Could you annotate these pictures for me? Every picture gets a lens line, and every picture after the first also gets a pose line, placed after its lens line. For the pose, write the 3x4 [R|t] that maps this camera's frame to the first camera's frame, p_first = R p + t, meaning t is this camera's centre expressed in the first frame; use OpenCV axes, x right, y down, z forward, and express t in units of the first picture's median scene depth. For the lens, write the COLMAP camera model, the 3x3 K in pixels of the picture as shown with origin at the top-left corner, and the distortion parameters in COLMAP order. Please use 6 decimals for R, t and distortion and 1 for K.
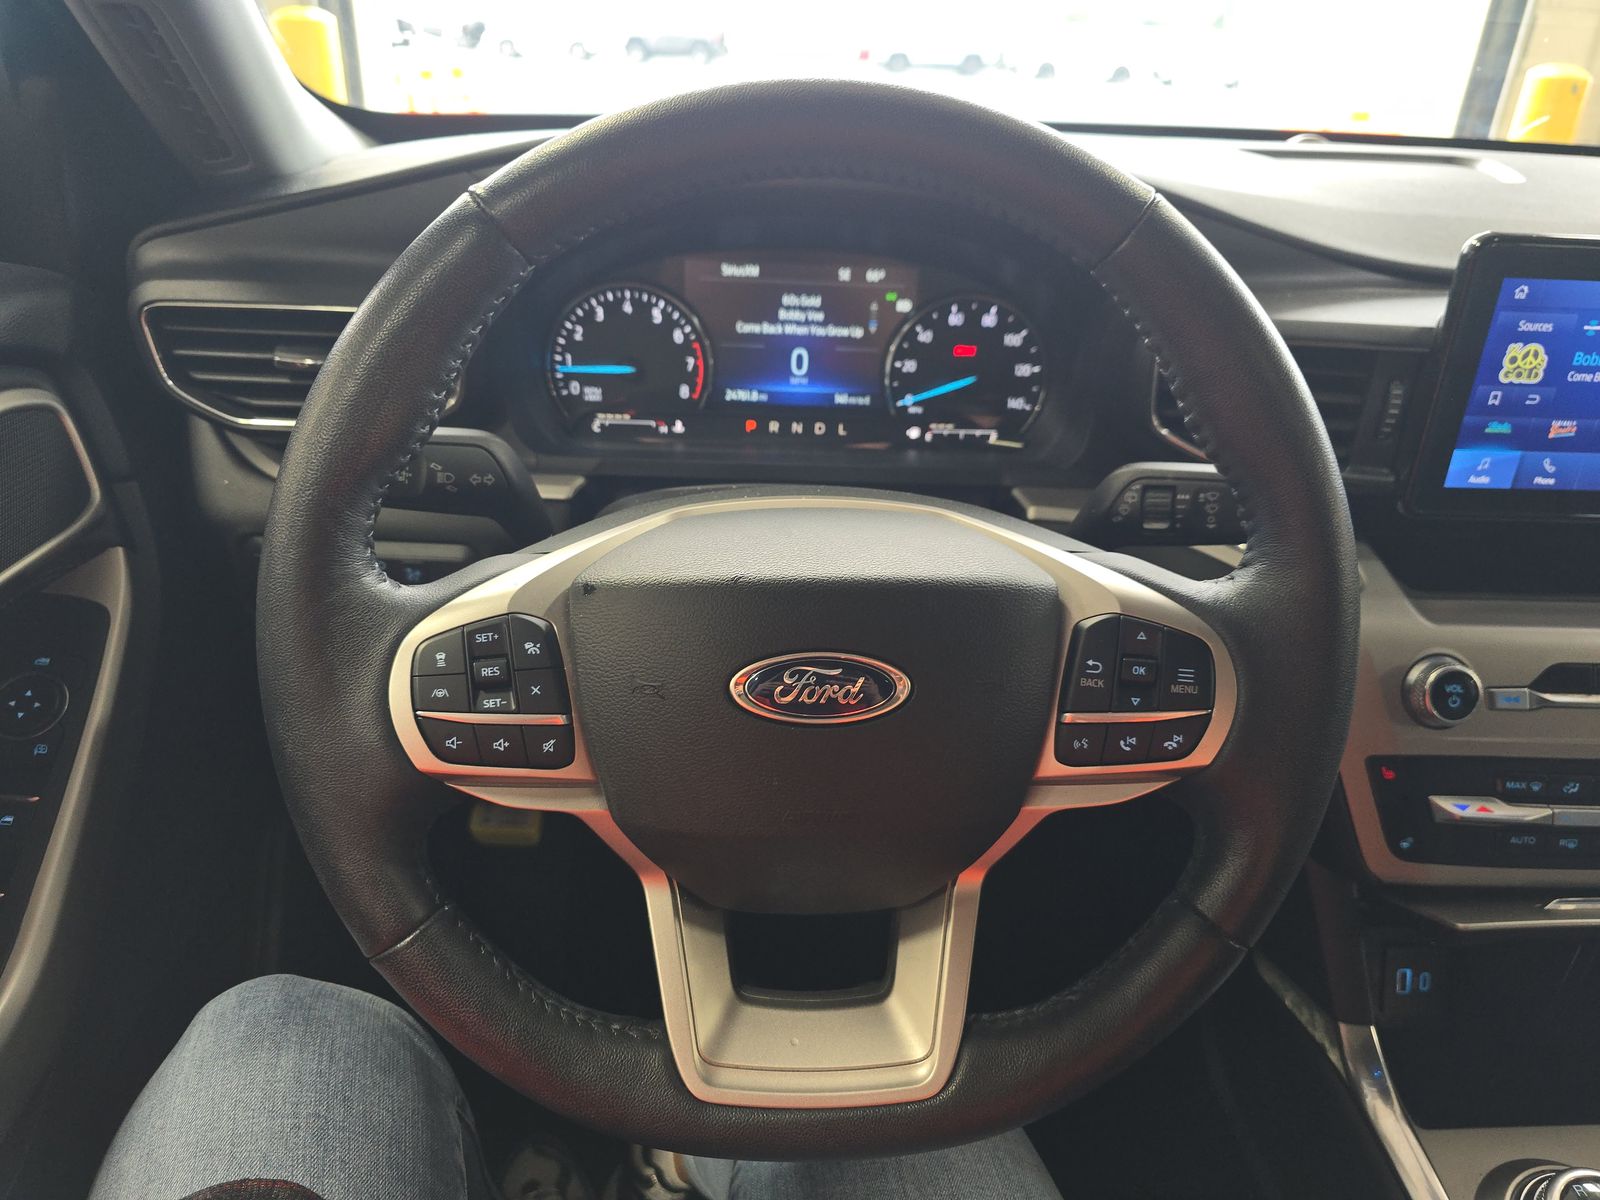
lens RADIAL K [[1171.1, 0, 798.4], [0, 1171.1, 680.0], [0, 0, 1]] dist [0.000610, 0.000126]
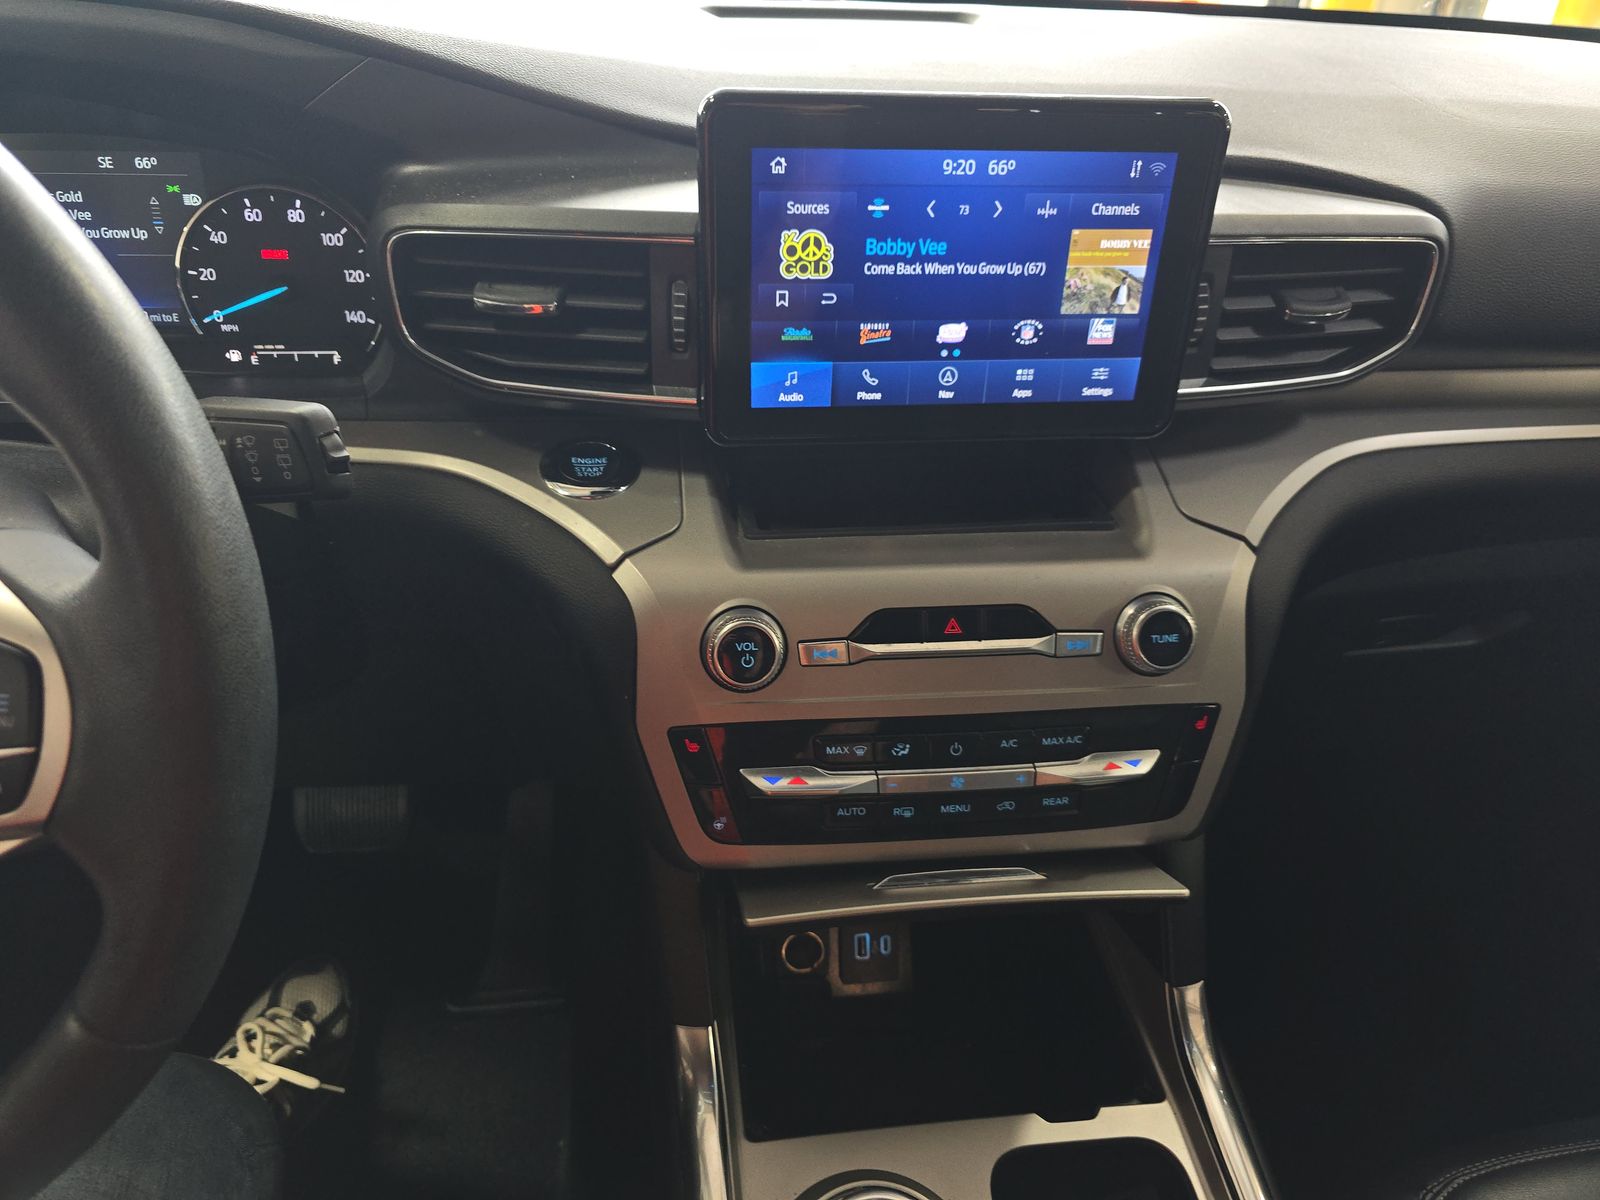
lens RADIAL K [[1135.9, 0, 800.9], [0, 1135.9, 663.8], [0, 0, 1]] dist [0.099125, -0.100133]
pose [[0.996395, -0.054728, 0.064825, 0.534312], [0.050129, 0.996247, 0.070562, -0.036342], [-0.068443, -0.067058, 0.995399, 0.160328]]
